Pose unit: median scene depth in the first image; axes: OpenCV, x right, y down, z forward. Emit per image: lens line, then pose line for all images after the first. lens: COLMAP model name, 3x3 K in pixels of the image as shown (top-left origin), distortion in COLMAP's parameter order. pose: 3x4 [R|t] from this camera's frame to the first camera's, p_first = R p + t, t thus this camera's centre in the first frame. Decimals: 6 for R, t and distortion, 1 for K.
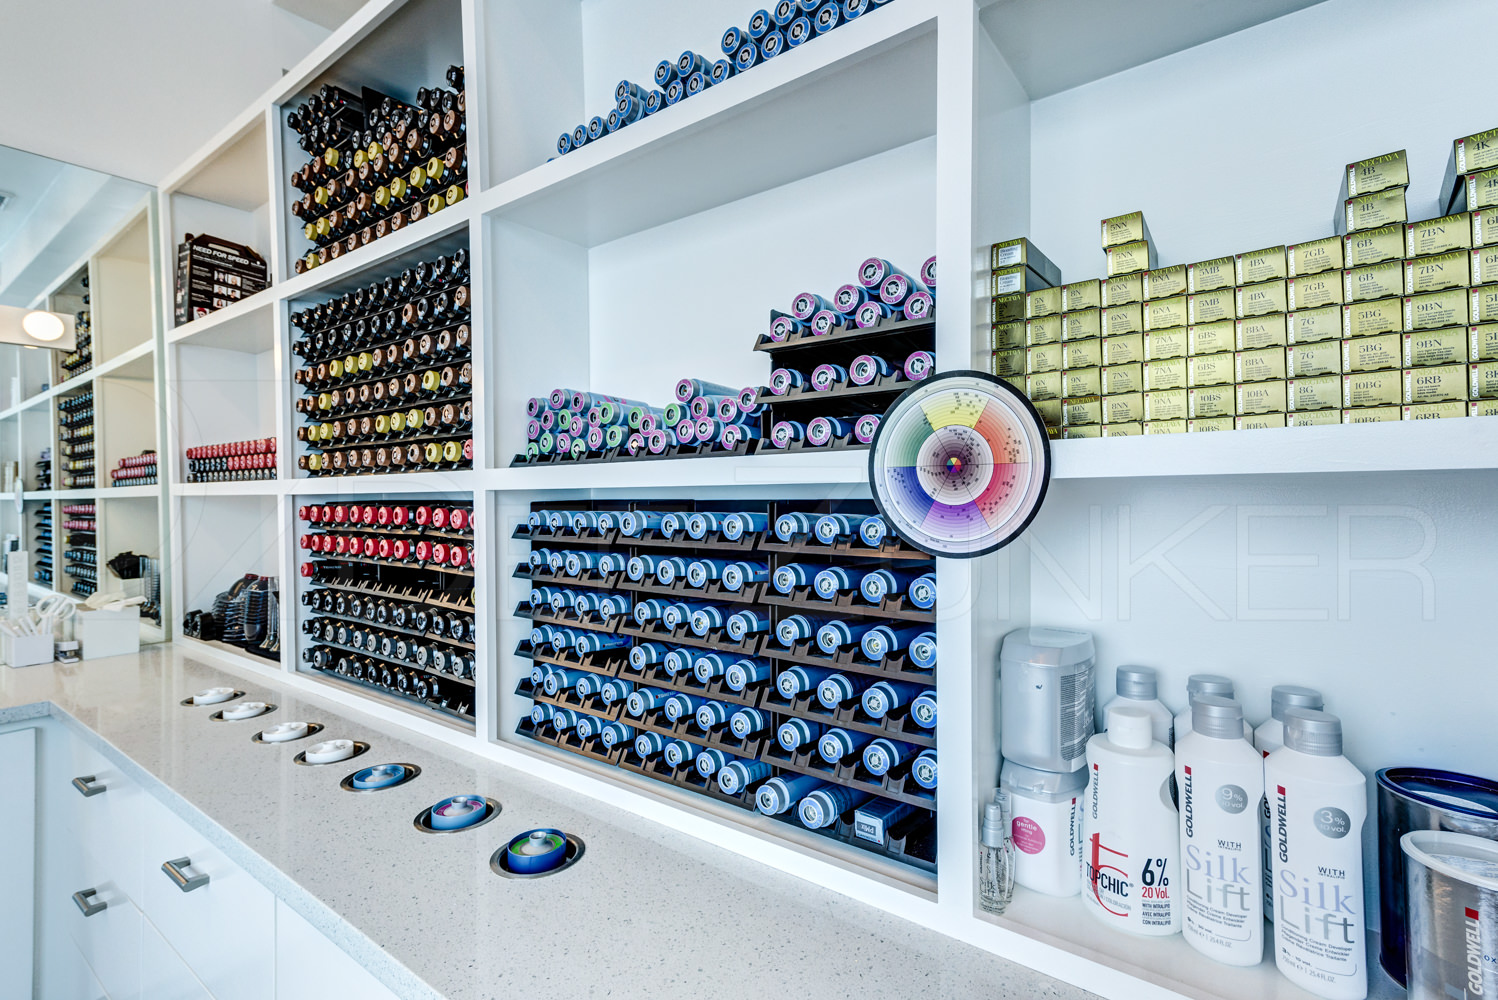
lens RADIAL K [[718.7, 0, 736.7], [0, 718.7, 497.5], [0, 0, 1]] dist [0.025861, 0.000827]
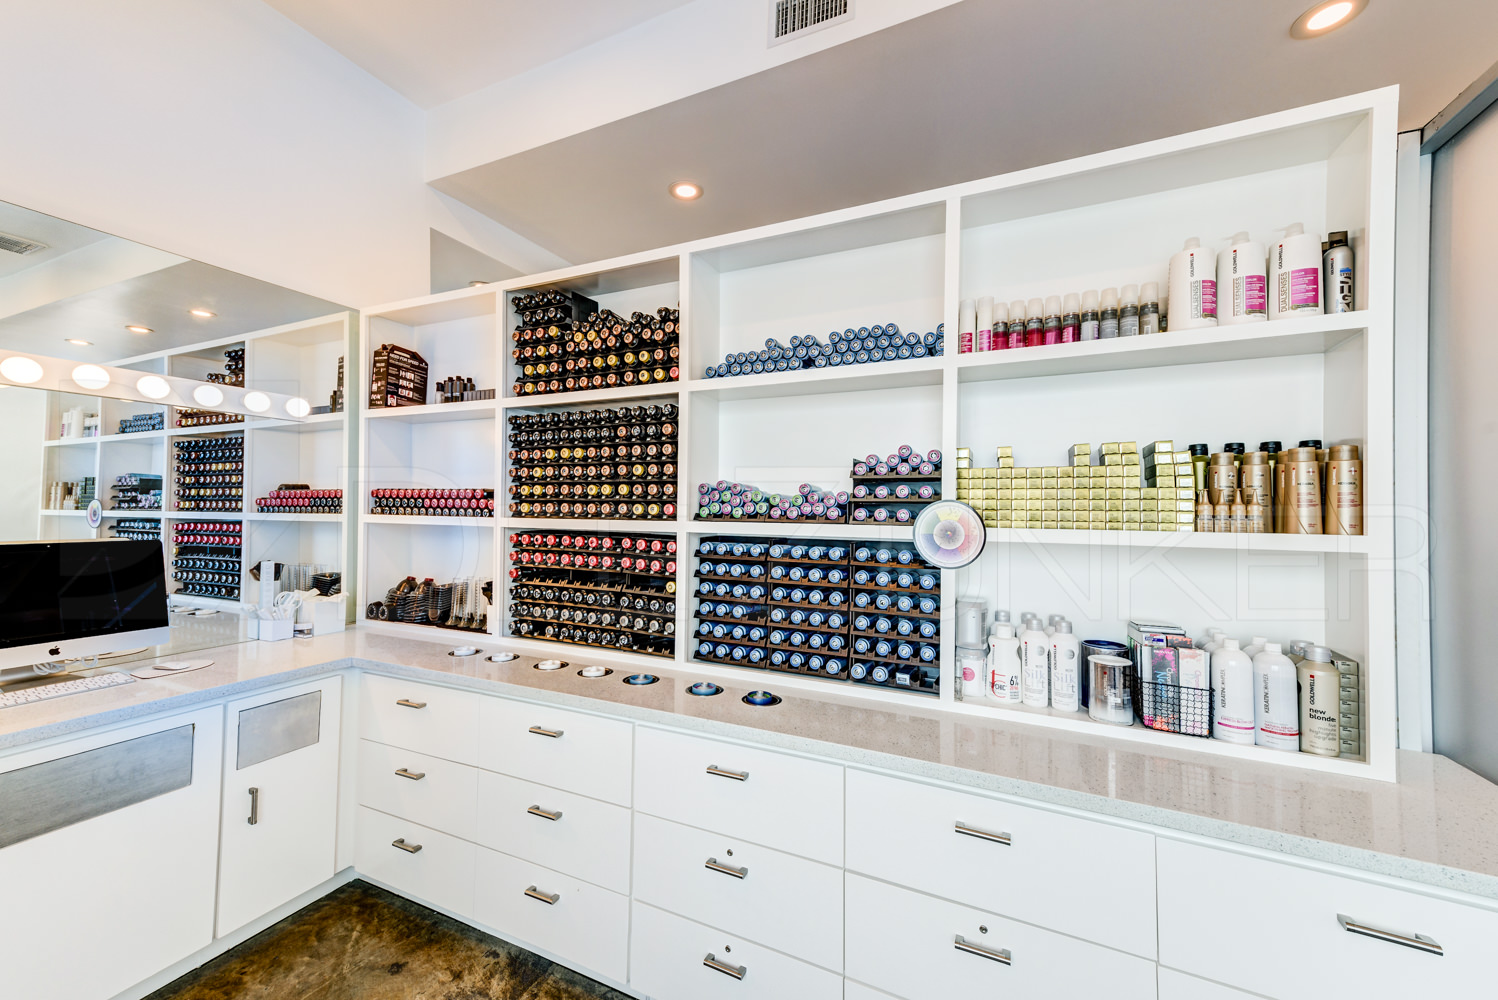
lens RADIAL K [[582.8, 0, 742.1], [0, 582.8, 503.7], [0, 0, 1]] dist [0.033679, 0.000038]
pose [[0.974079, 0.031032, 0.224072, -0.645825], [-0.025061, 0.999252, -0.029440, -0.051027], [-0.224818, 0.023061, 0.974128, -0.655879]]
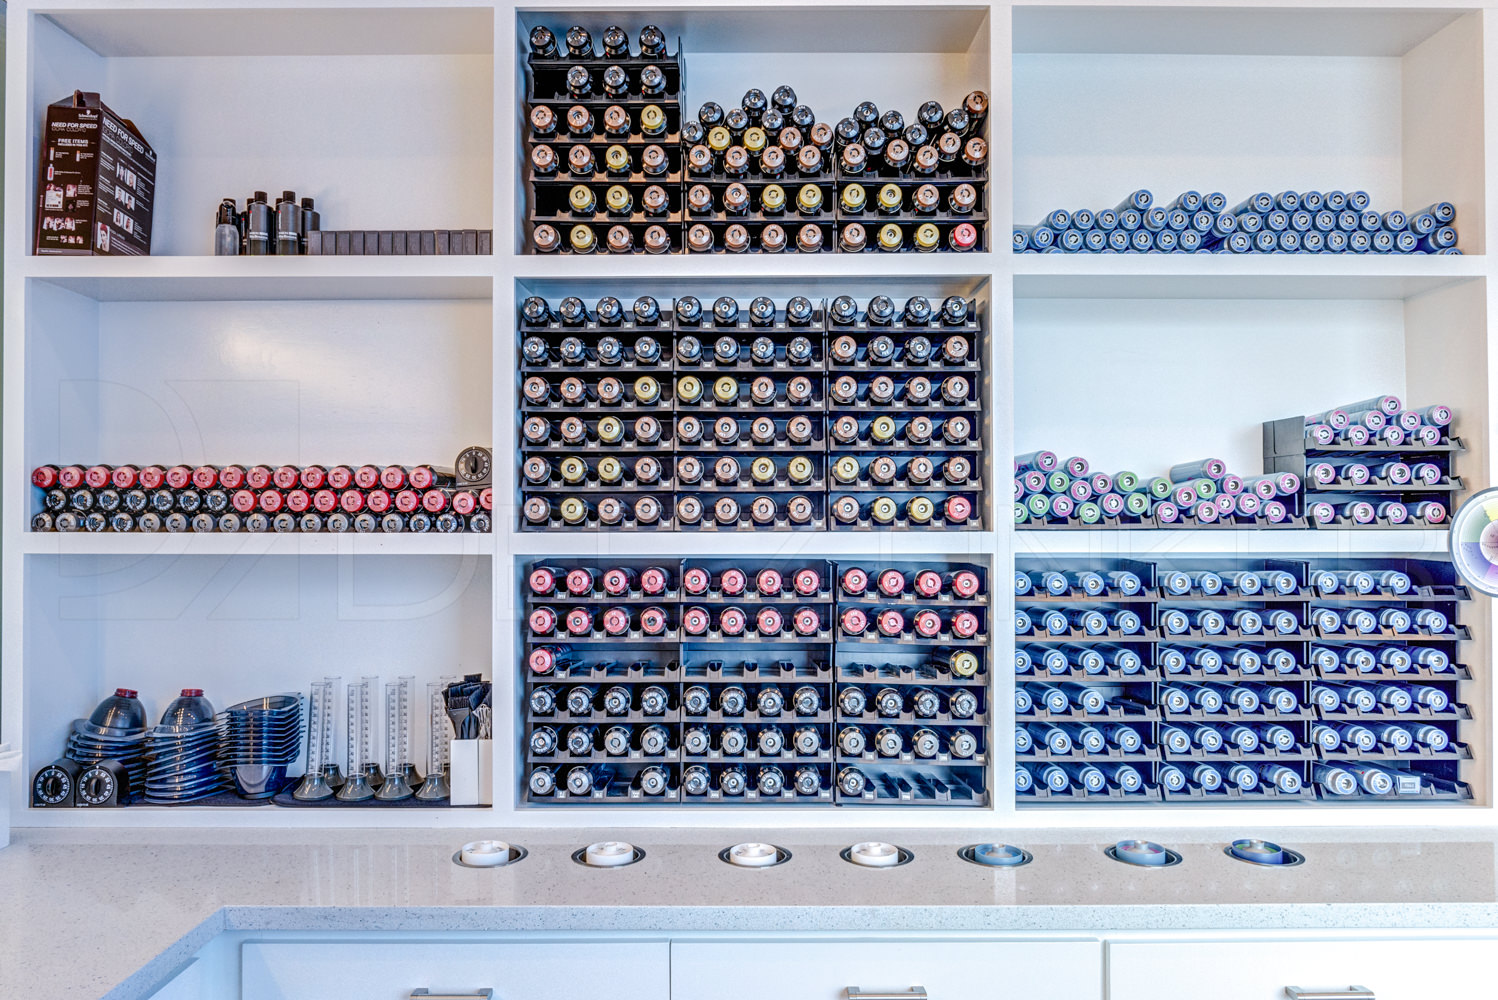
lens RADIAL K [[995.2, 0, 755.8], [0, 995.2, 498.8], [0, 0, 1]] dist [-0.000711, -0.007213]
pose [[0.788135, 0.020498, 0.615161, -1.695737], [-0.002516, 0.999544, -0.030083, -0.049205], [-0.615498, 0.022162, 0.787827, 0.170044]]
